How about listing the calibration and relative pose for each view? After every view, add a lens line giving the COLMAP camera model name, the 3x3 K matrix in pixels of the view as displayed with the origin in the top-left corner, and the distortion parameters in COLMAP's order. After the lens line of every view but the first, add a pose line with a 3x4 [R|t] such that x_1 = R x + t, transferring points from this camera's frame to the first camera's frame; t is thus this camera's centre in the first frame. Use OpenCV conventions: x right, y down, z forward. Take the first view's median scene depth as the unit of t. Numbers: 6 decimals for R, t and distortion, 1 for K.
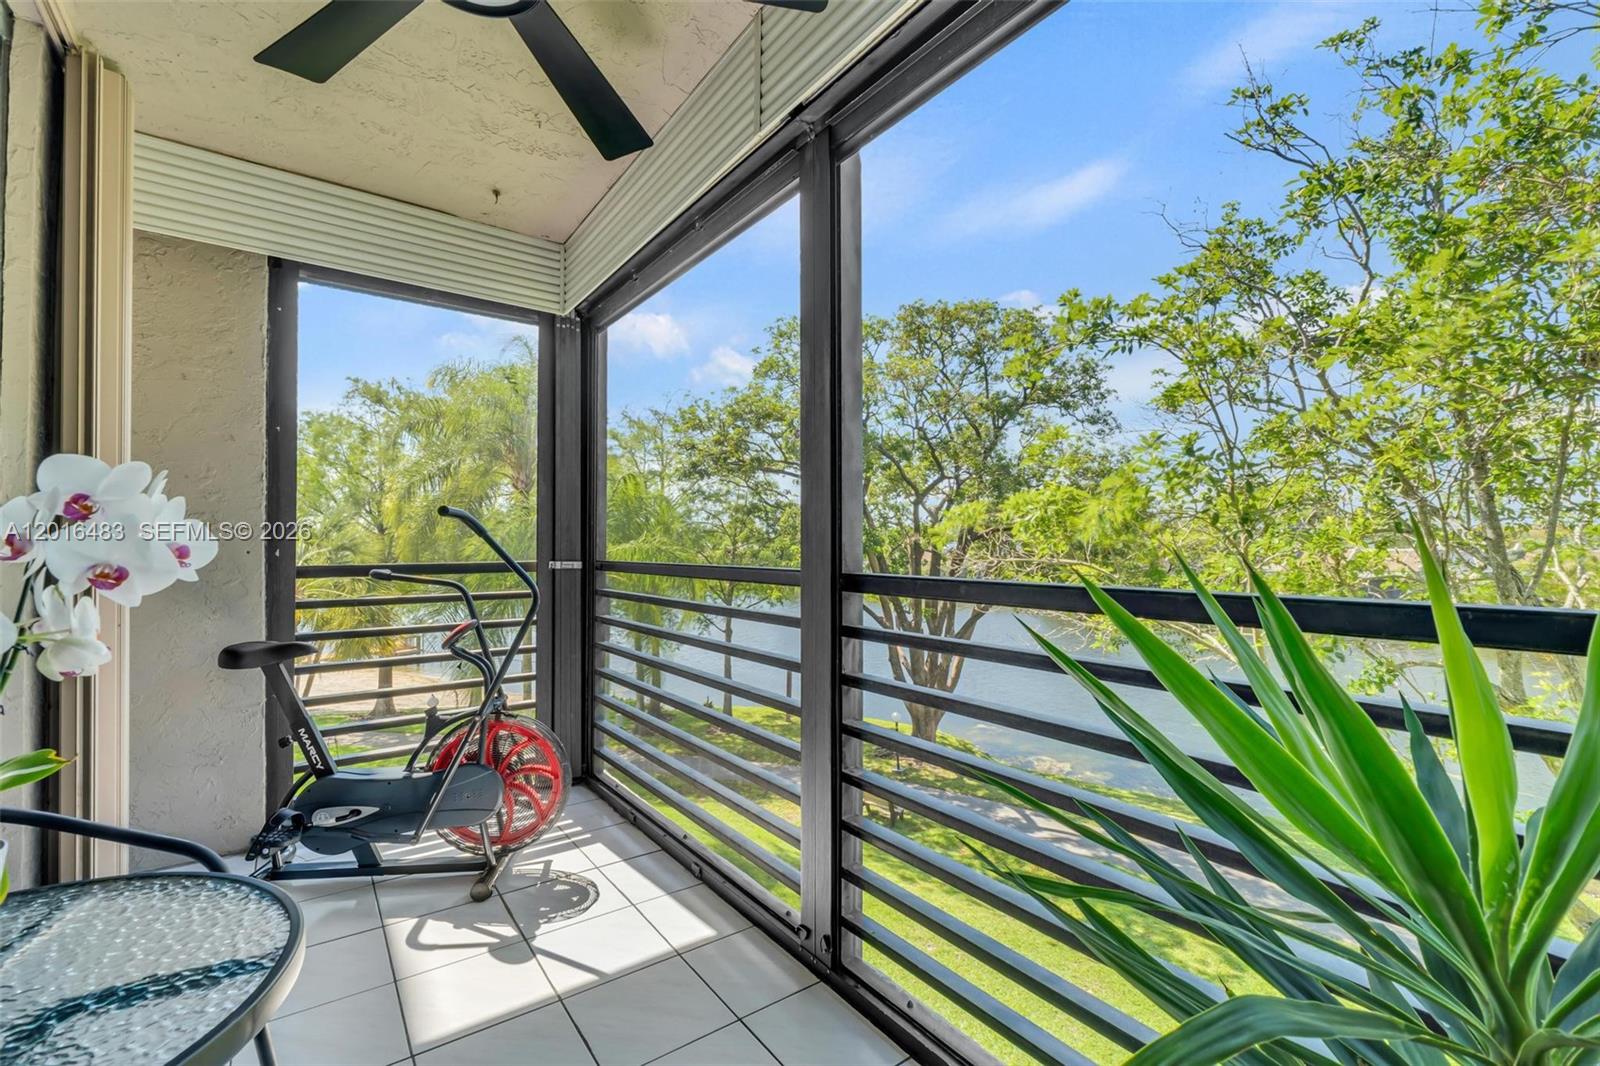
lens RADIAL K [[685.4, 0, 801.3], [0, 685.4, 537.3], [0, 0, 1]] dist [0.001672, 0.000118]
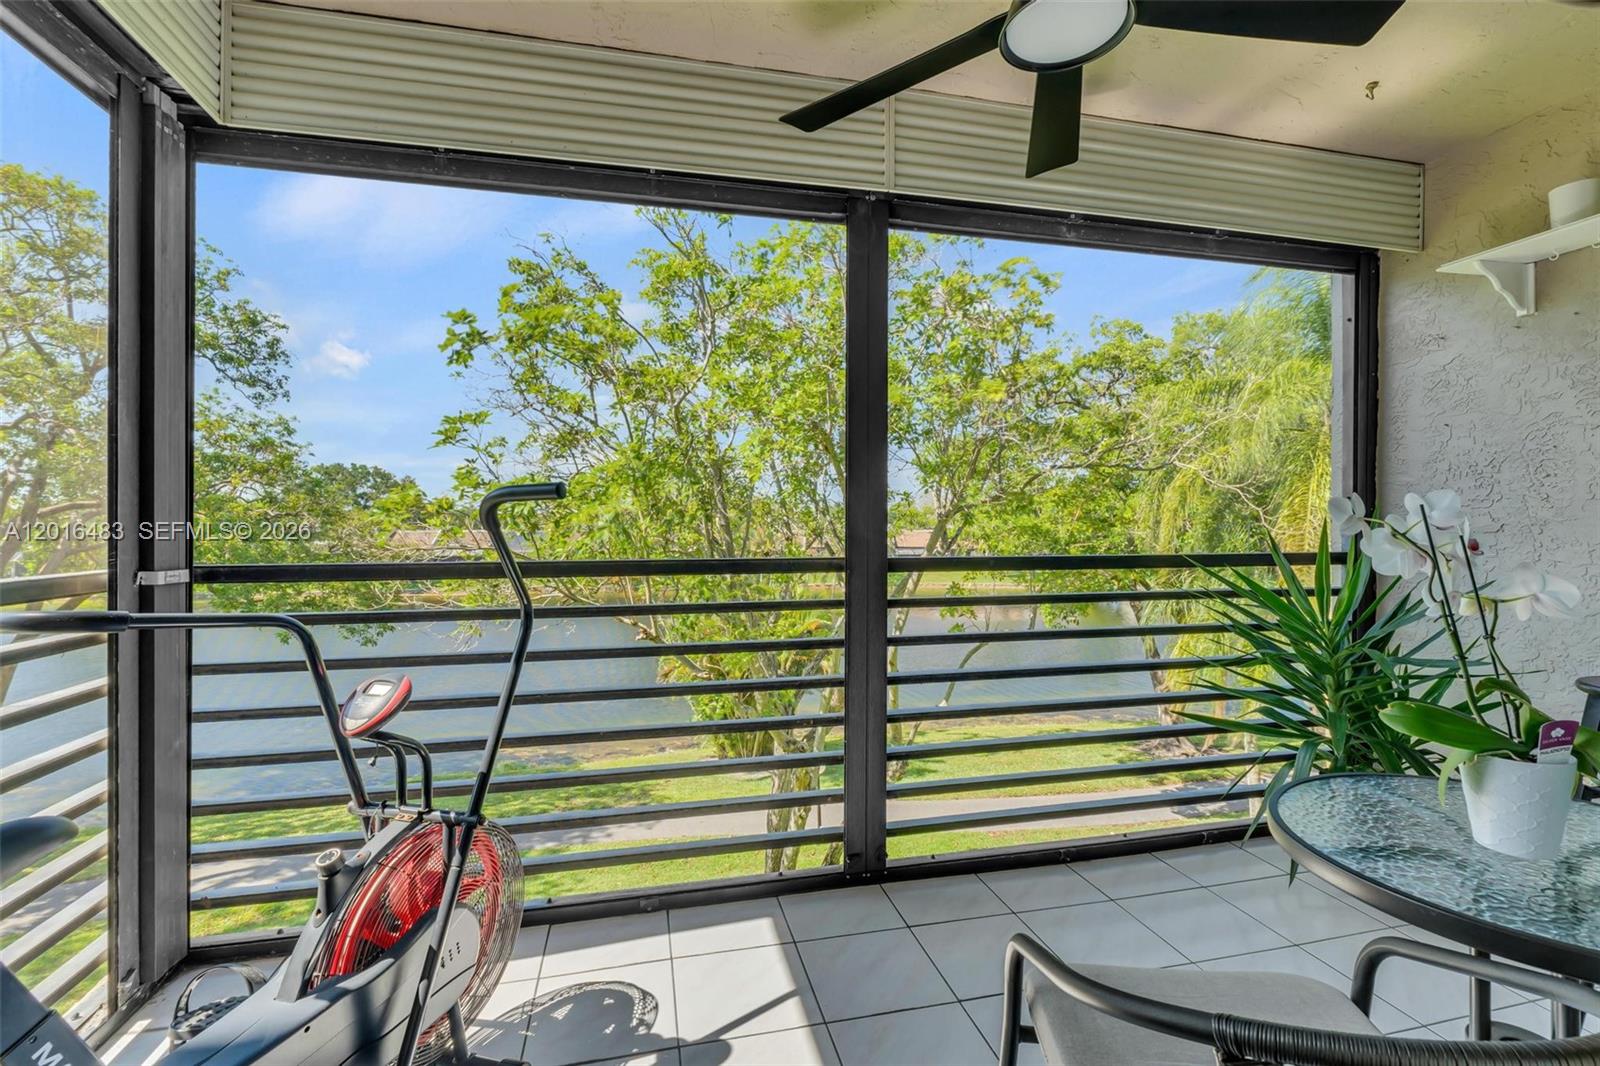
lens RADIAL K [[685.4, 0, 795.9], [0, 685.4, 541.6], [0, 0, 1]] dist [0.001672, 0.000118]
pose [[0.391905, 0.010728, 0.919943, -1.093000], [-0.034084, 0.999415, 0.002865, 0.018767], [-0.919374, -0.032478, 0.392041, 0.615613]]
